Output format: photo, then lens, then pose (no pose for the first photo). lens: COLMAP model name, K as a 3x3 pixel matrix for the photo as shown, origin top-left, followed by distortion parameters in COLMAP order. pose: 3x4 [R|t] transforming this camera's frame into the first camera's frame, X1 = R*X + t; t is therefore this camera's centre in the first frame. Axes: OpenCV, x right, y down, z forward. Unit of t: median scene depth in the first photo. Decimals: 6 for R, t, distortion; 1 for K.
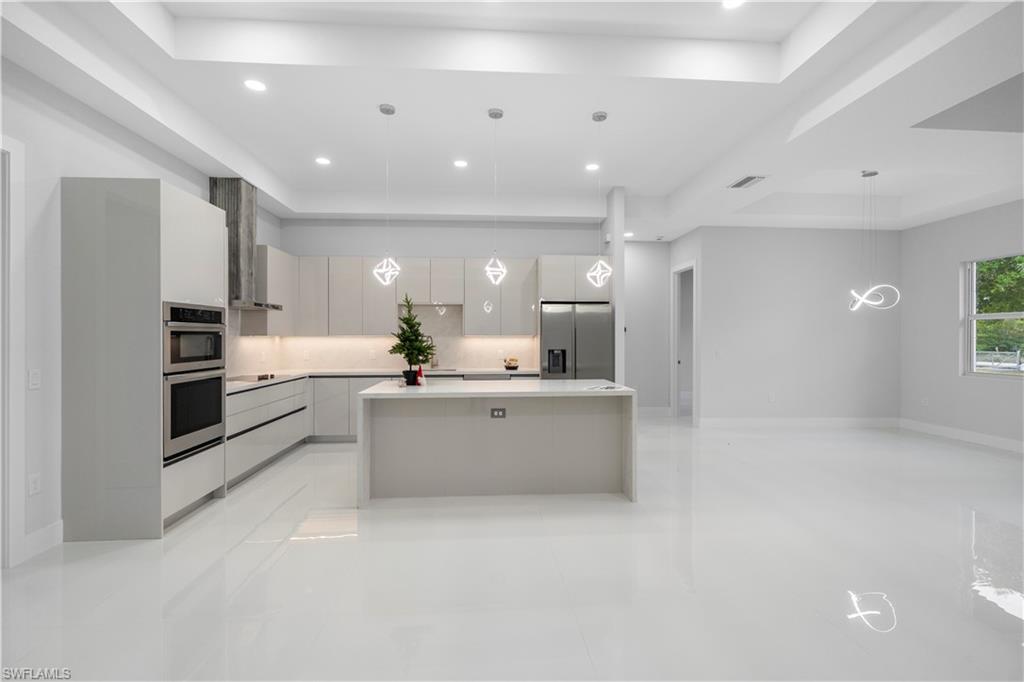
lens RADIAL K [[472.7, 0, 519.5], [0, 472.7, 324.3], [0, 0, 1]] dist [0.000438, 0.000144]
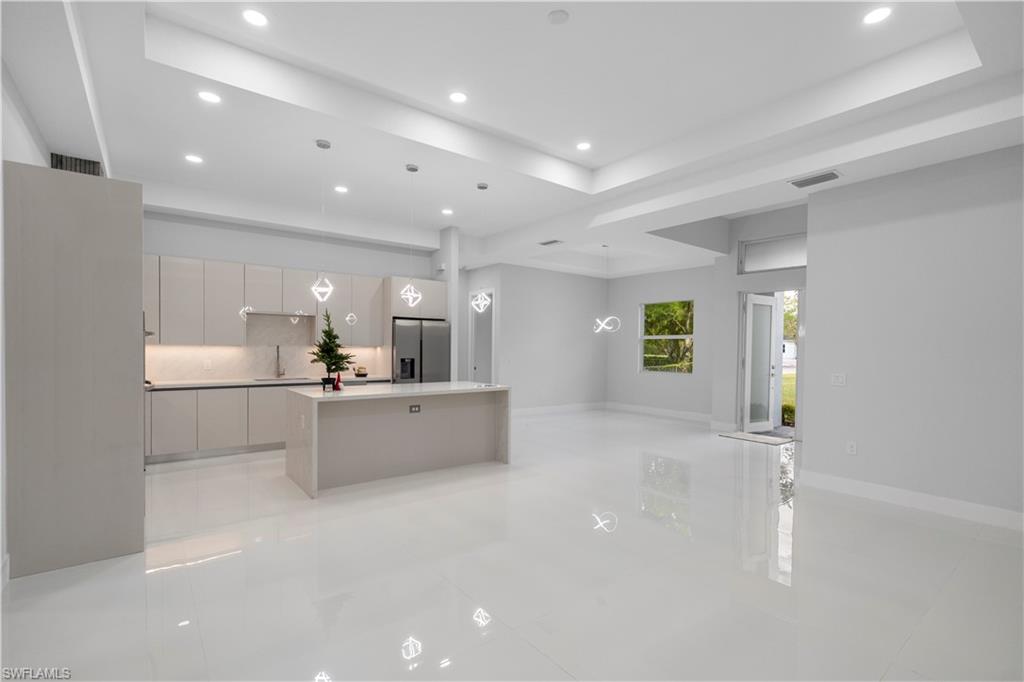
lens RADIAL K [[472.7, 0, 530.5], [0, 472.7, 331.1], [0, 0, 1]] dist [0.000438, 0.000144]
pose [[0.816762, 0.027808, 0.576305, -0.378071], [-0.025333, 0.999603, -0.012330, -0.008151], [-0.576419, -0.004529, 0.817142, -0.146566]]
